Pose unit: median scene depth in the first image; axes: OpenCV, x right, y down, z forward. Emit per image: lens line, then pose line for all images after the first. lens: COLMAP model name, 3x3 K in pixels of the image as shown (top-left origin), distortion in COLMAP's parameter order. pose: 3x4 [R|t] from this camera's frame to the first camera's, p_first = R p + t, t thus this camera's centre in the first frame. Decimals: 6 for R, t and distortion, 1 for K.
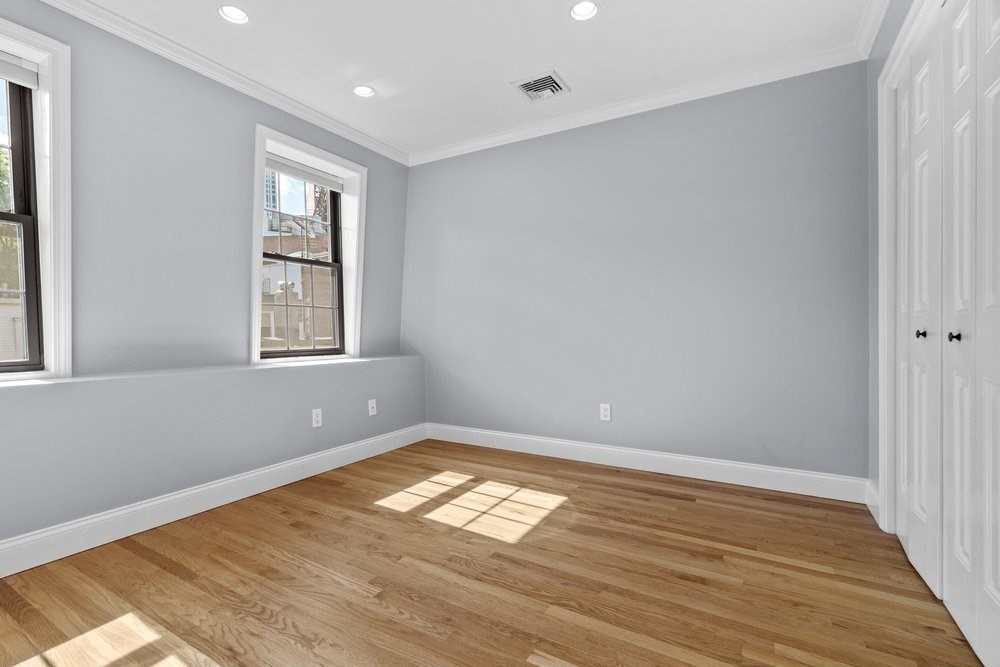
lens RADIAL K [[453.4, 0, 497.1], [0, 453.4, 328.8], [0, 0, 1]] dist [-0.010663, 0.003658]
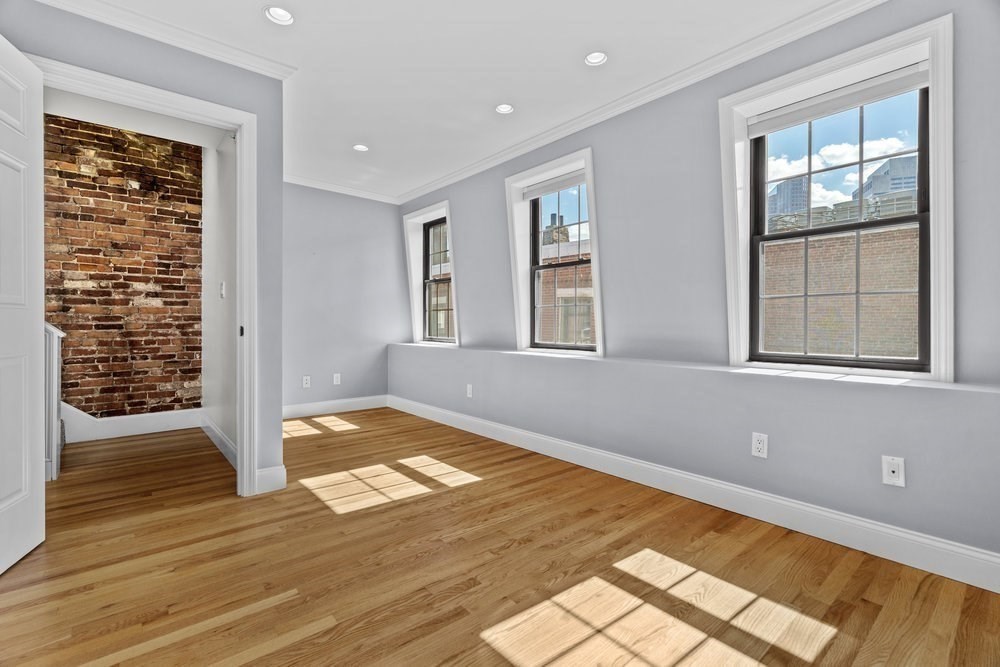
lens RADIAL K [[453.4, 0, 497.7], [0, 453.4, 335.9], [0, 0, 1]] dist [-0.010663, 0.003658]
pose [[-0.346143, 0.011966, -0.938105, 0.552031], [-0.006875, 0.999859, 0.015291, 0.010450], [0.938156, 0.011743, -0.346012, 1.043515]]
